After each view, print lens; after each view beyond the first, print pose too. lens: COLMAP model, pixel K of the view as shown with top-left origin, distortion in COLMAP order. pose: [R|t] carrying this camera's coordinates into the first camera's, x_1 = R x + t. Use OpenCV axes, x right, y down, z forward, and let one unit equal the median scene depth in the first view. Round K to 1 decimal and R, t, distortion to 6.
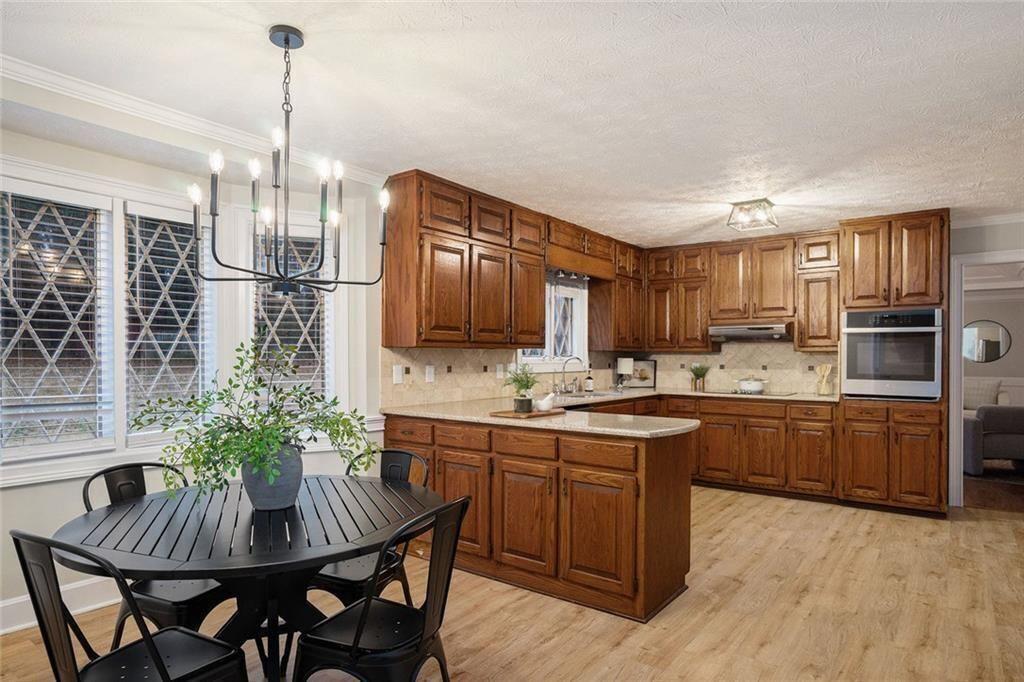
lens RADIAL K [[600.6, 0, 497.0], [0, 600.6, 362.8], [0, 0, 1]] dist [-0.005295, -0.000471]
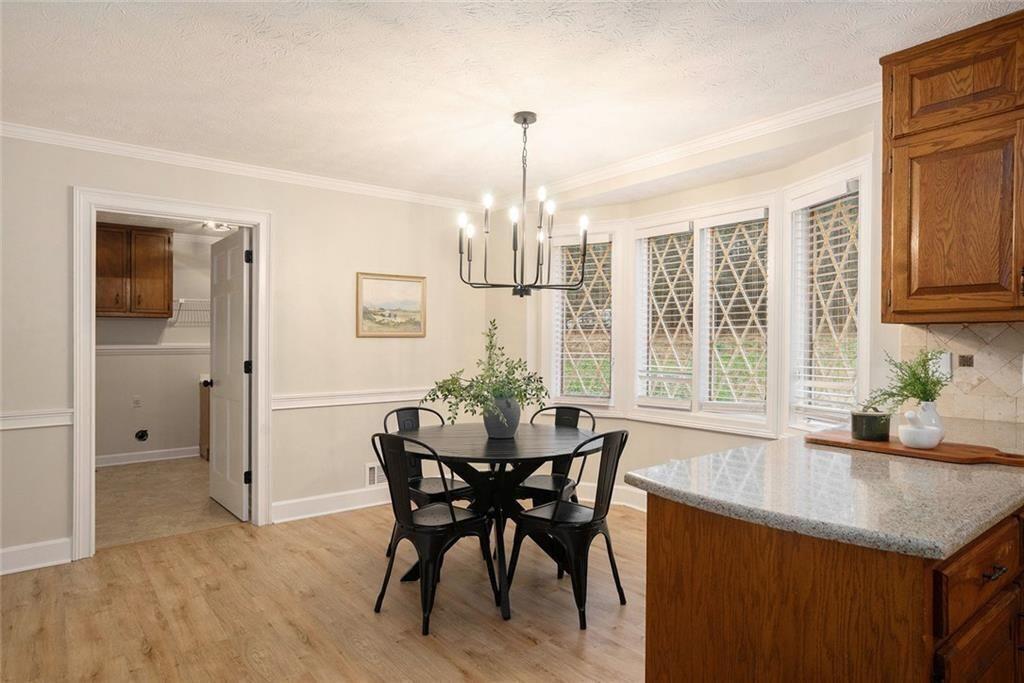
lens RADIAL K [[600.6, 0, 510.8], [0, 600.6, 340.4], [0, 0, 1]] dist [-0.005295, -0.000471]
pose [[-0.241744, -0.002110, -0.970338, 0.700721], [-0.008192, 0.999966, -0.000133, -0.005520], [0.970305, 0.007917, -0.241753, 0.877459]]
